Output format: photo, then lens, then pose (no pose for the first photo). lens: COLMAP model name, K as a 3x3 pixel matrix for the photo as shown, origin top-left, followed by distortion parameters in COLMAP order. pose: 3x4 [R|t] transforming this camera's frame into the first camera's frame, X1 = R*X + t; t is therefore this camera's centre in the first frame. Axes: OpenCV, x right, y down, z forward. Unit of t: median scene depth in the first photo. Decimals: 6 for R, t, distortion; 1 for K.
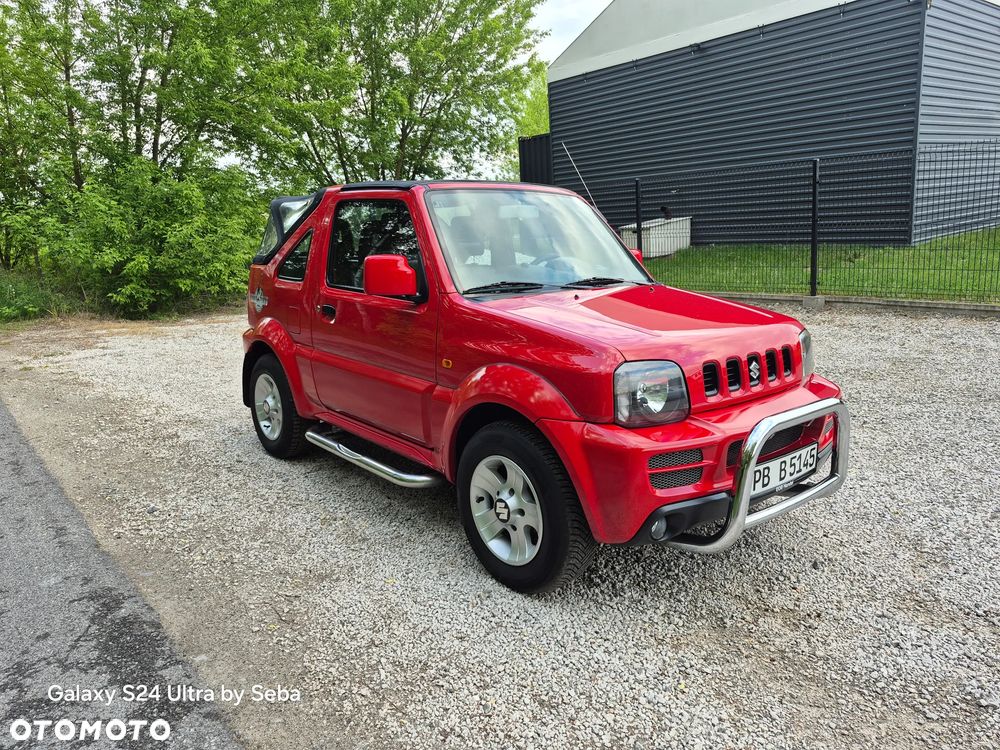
lens RADIAL K [[699.1, 0, 501.4], [0, 699.1, 360.9], [0, 0, 1]] dist [0.054060, -0.044402]
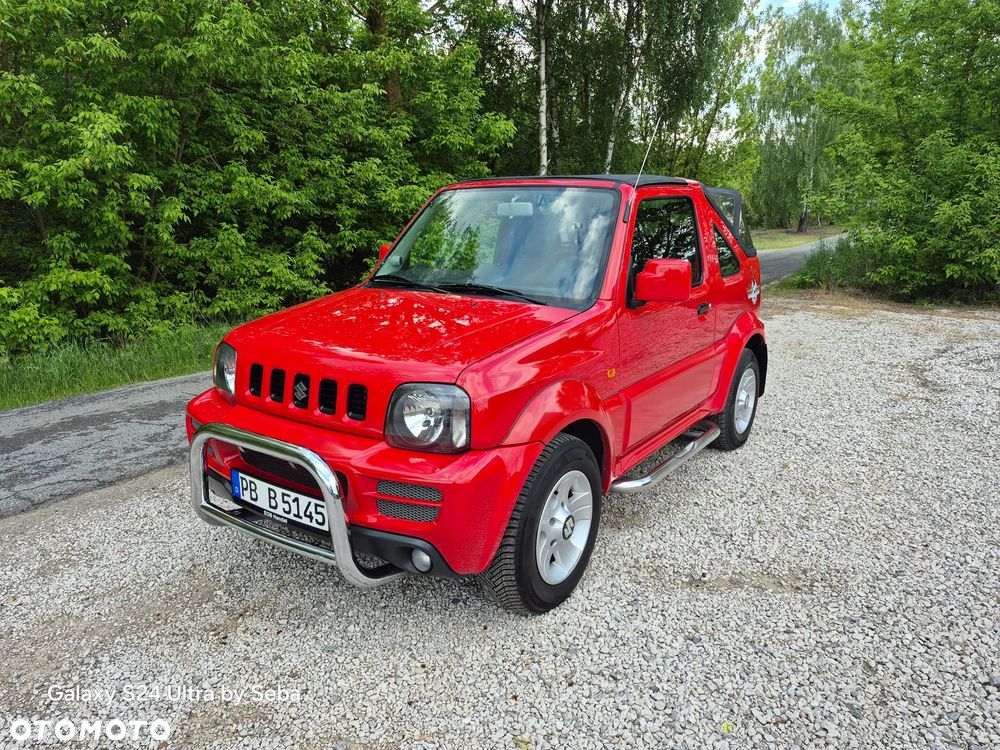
lens RADIAL K [[699.1, 0, 501.4], [0, 699.1, 360.9], [0, 0, 1]] dist [0.054060, -0.044402]
pose [[0.257287, 0.214297, -0.942274, 1.321753], [-0.177705, 0.968964, 0.171844, -0.237812], [0.949855, 0.123234, 0.287383, 0.997721]]
